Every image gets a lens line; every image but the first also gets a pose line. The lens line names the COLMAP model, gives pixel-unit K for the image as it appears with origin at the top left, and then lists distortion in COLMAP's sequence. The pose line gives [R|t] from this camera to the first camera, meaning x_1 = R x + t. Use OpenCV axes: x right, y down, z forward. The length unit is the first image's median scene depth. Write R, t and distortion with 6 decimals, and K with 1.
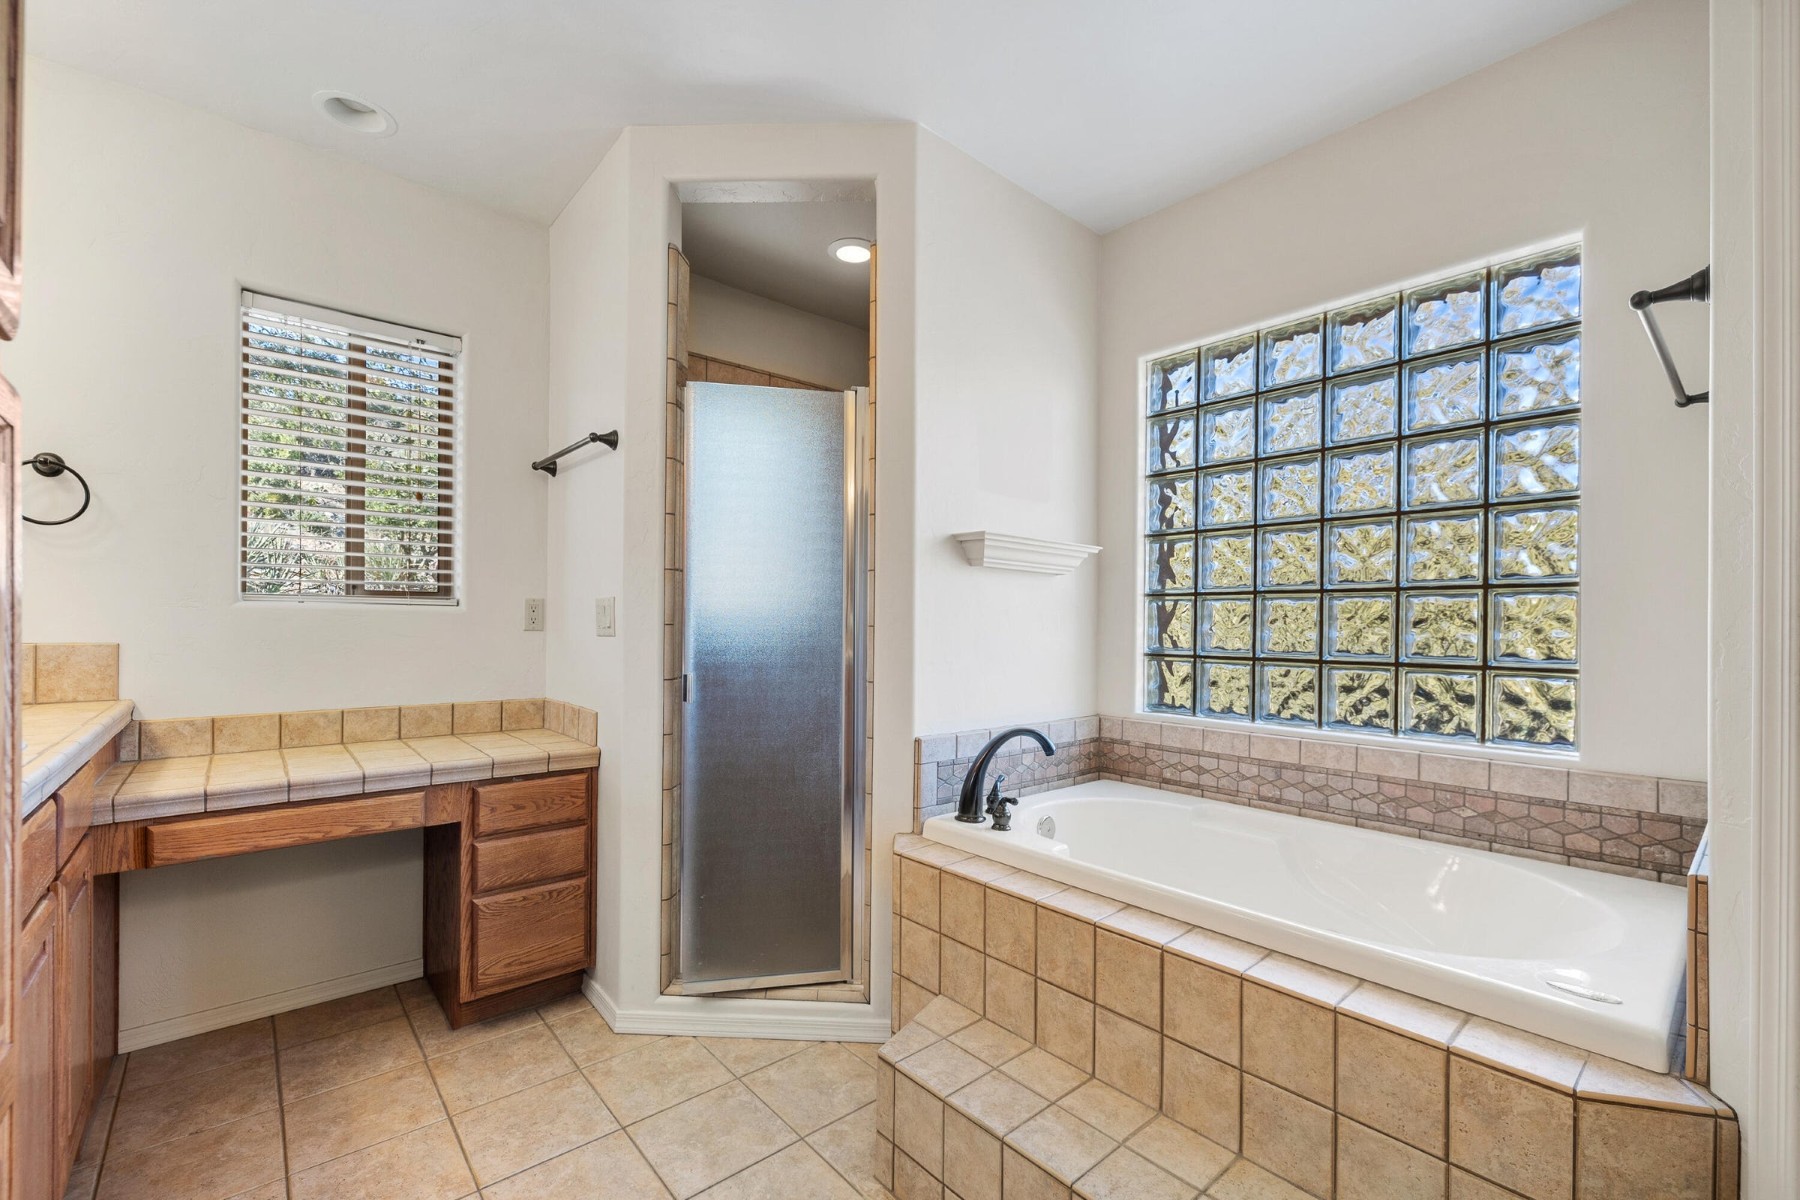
lens RADIAL K [[767.4, 0, 906.3], [0, 767.4, 615.2], [0, 0, 1]] dist [-0.002251, -0.000662]
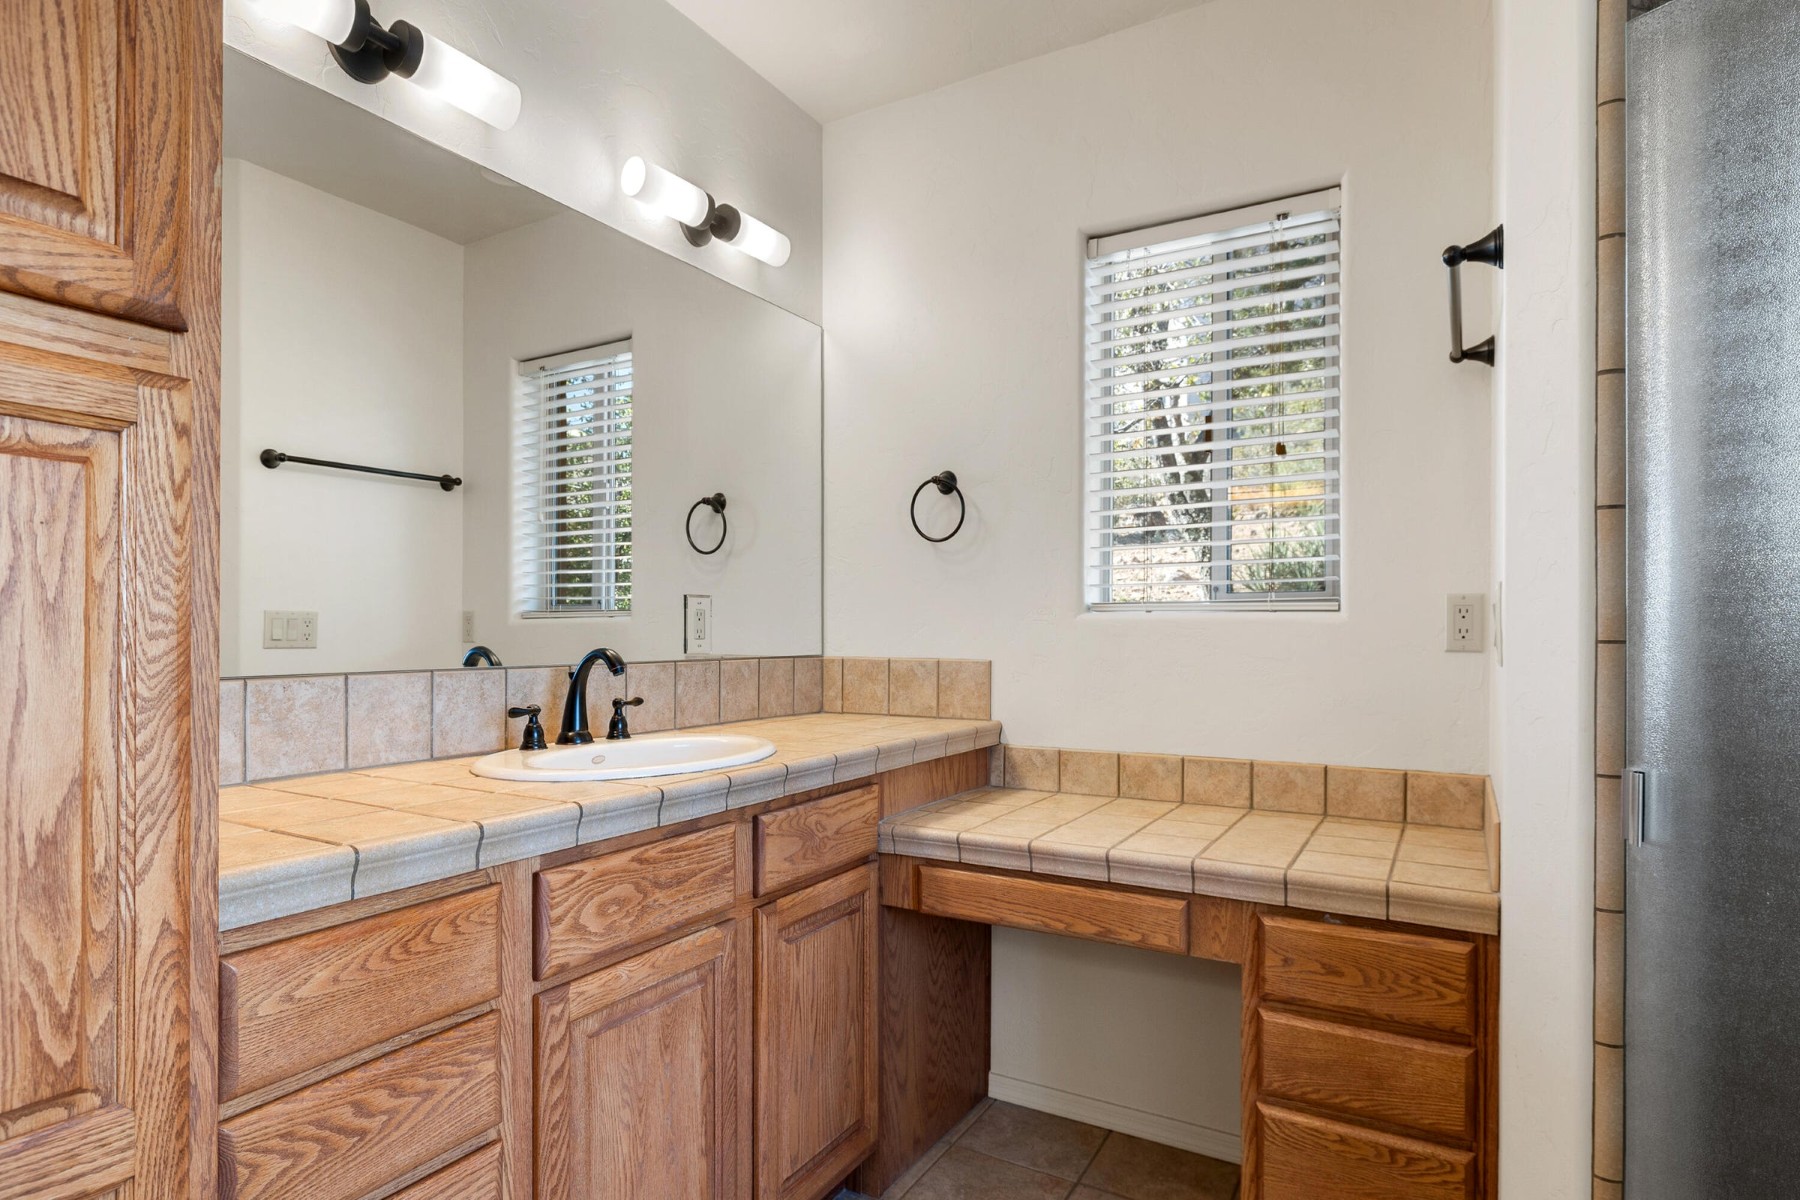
lens RADIAL K [[955.8, 0, 898.0], [0, 955.8, 633.3], [0, 0, 1]] dist [-0.003658, 0.000162]
pose [[0.322009, -0.006720, -0.946713, 0.048370], [0.009412, 0.999948, -0.003896, 0.006451], [0.946690, -0.007656, 0.322056, 0.479533]]
